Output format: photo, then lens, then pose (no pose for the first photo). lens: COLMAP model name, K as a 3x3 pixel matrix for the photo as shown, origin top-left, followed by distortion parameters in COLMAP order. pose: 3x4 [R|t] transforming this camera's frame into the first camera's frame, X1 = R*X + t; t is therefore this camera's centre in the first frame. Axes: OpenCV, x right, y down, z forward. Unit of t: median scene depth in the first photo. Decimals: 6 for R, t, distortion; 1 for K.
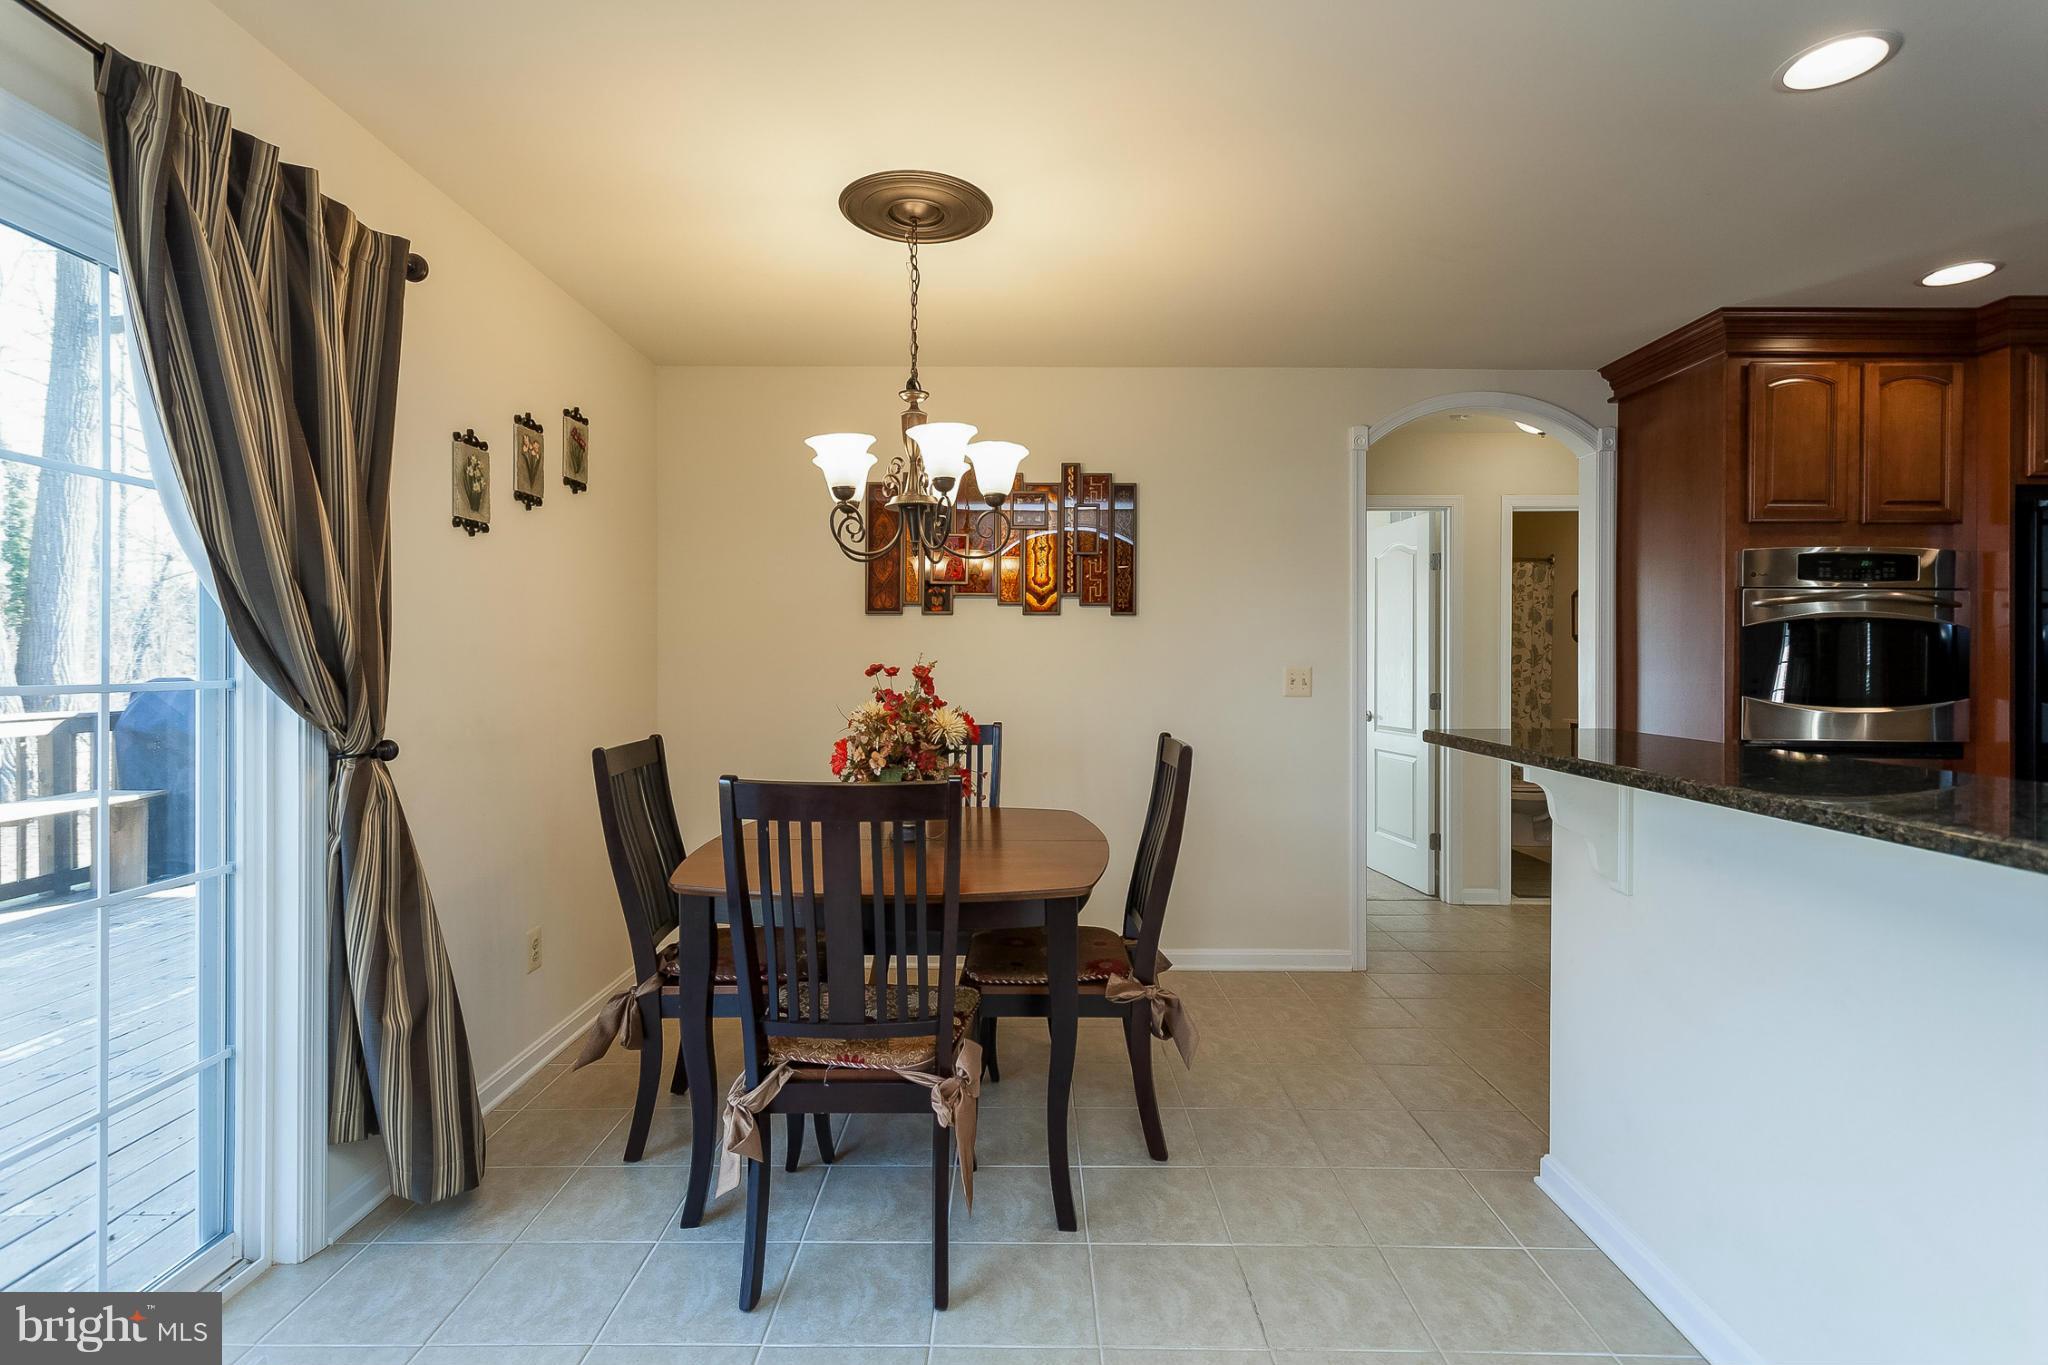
lens RADIAL K [[971.2, 0, 1026.2], [0, 971.2, 665.0], [0, 0, 1]] dist [0.009468, 0.001372]
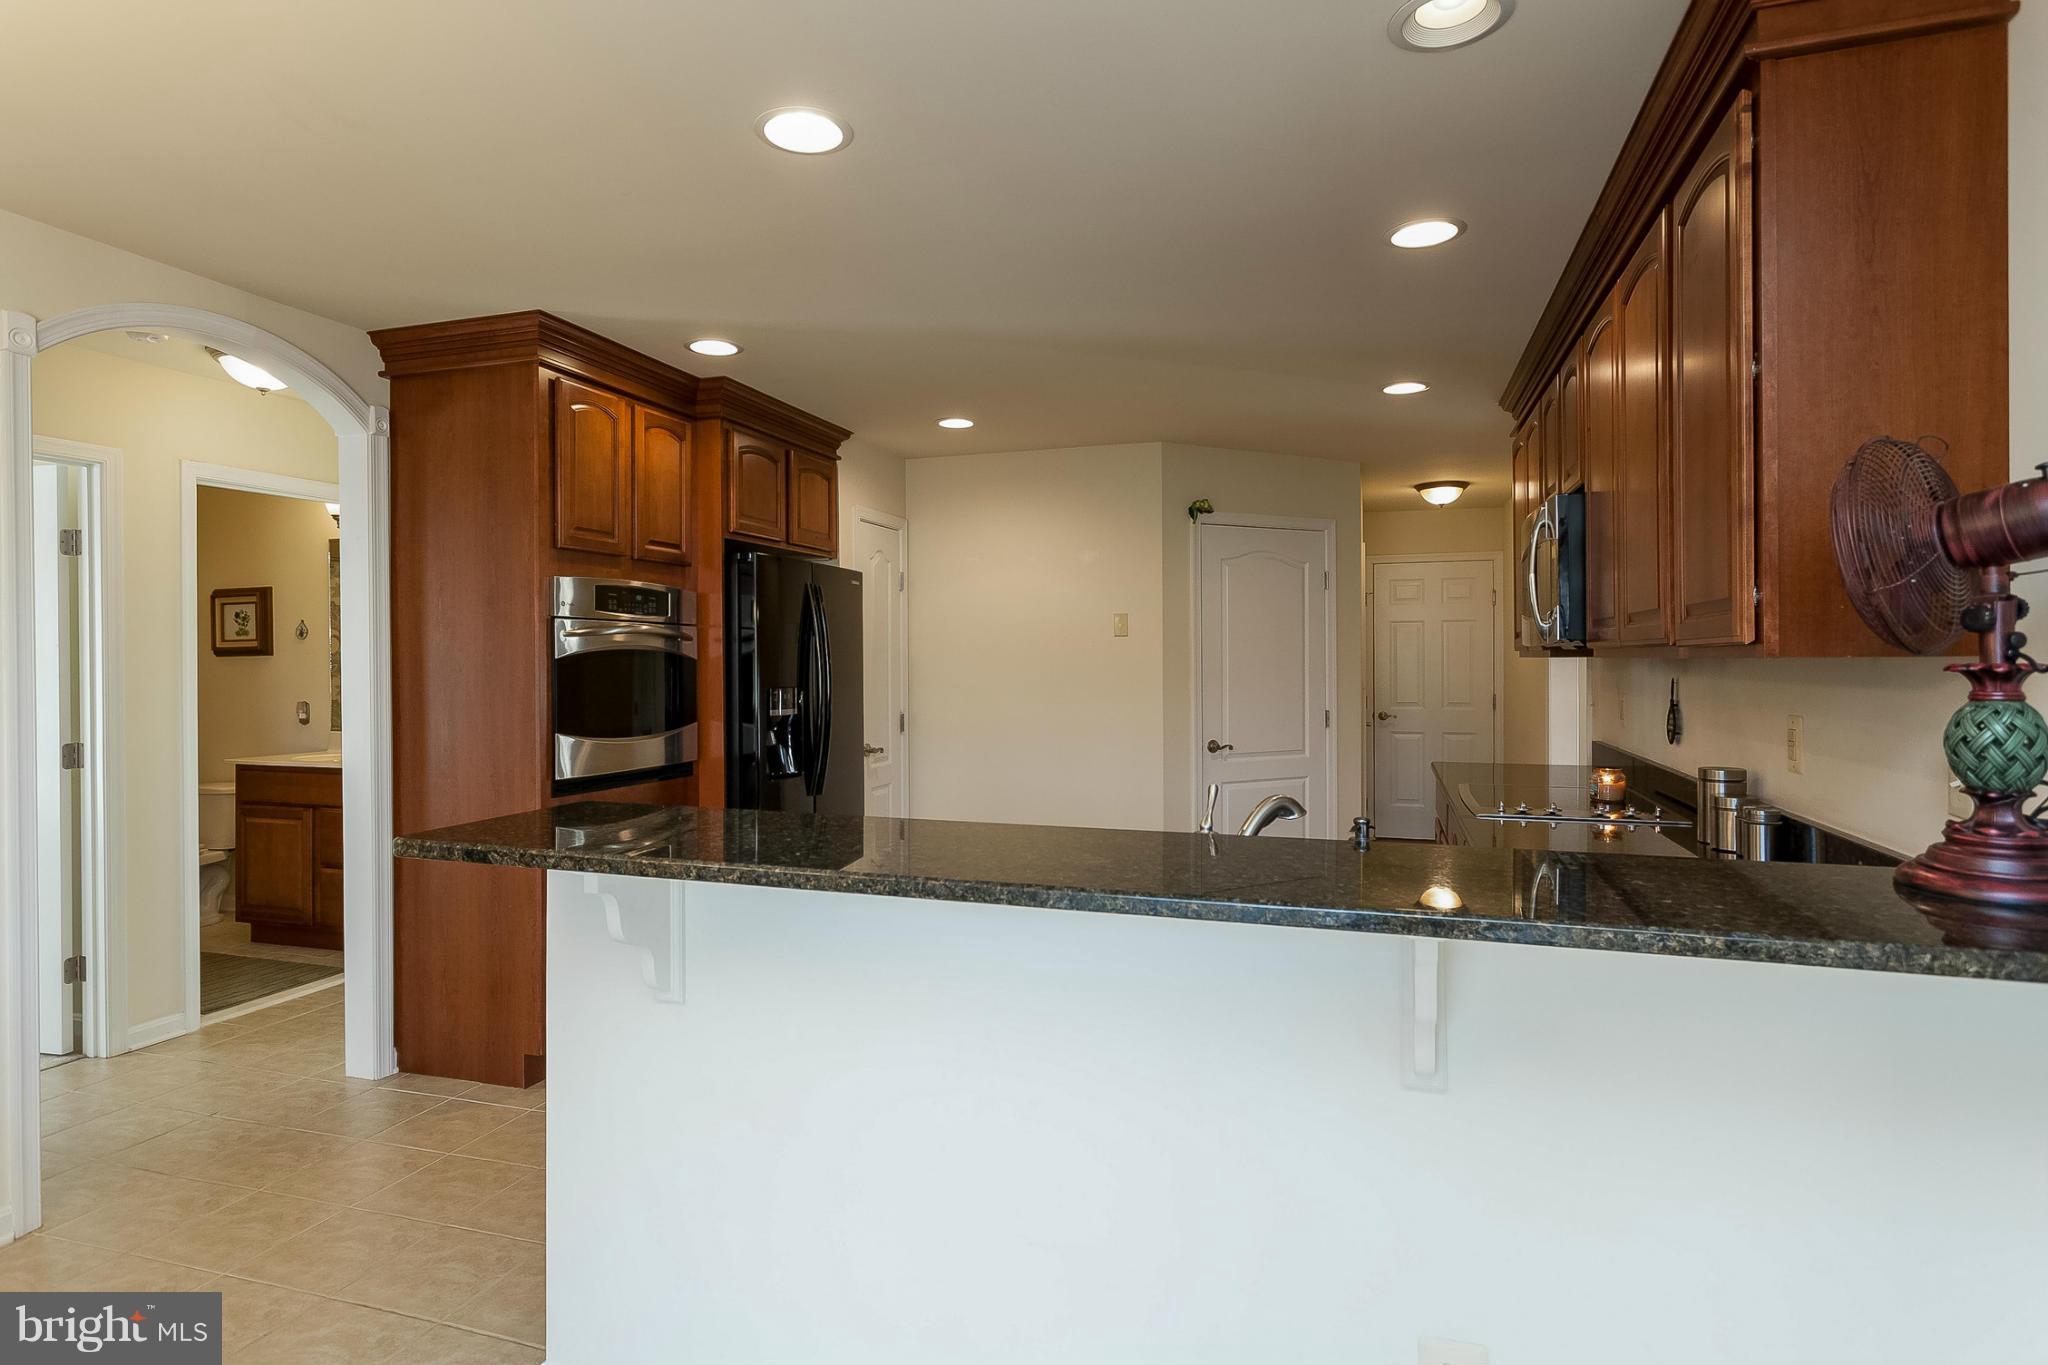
lens RADIAL K [[1082.9, 0, 1006.6], [0, 1082.9, 663.4], [0, 0, 1]] dist [0.006403, 0.000103]
pose [[0.321155, -0.007414, 0.946998, -0.108546], [0.006965, 0.999961, 0.005467, -0.037307], [-0.947001, 0.004840, 0.321194, 0.257792]]
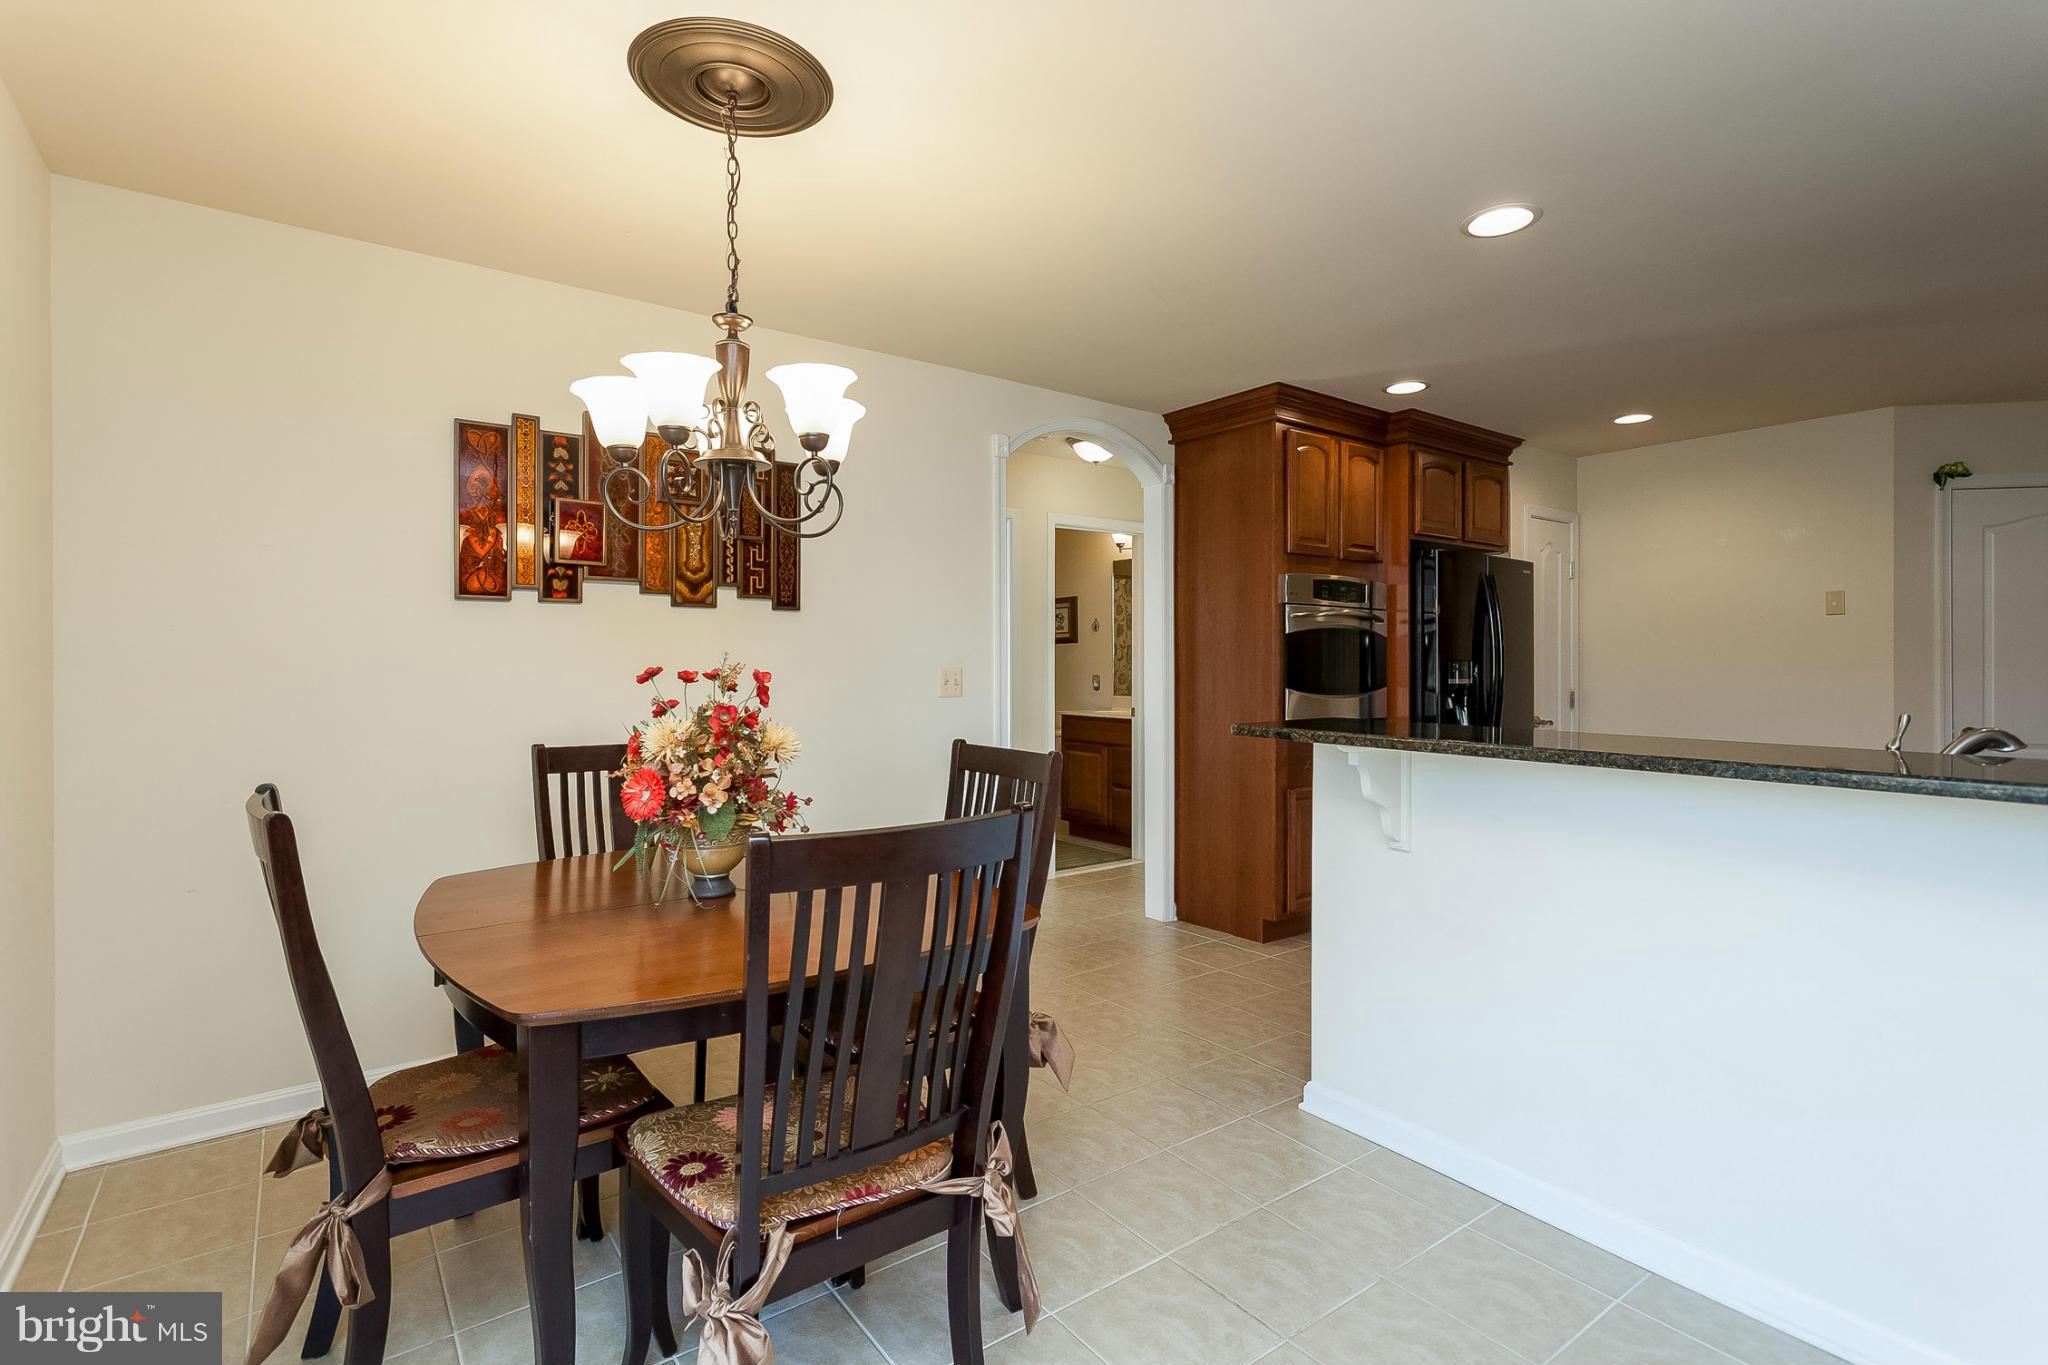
lens RADIAL K [[971.2, 0, 1021.2], [0, 971.2, 665.3], [0, 0, 1]] dist [0.009468, 0.001372]
pose [[0.802249, -0.004593, 0.596971, -0.303858], [0.003904, 0.999989, 0.002446, -0.002442], [-0.596976, 0.000368, 0.802259, 0.184515]]
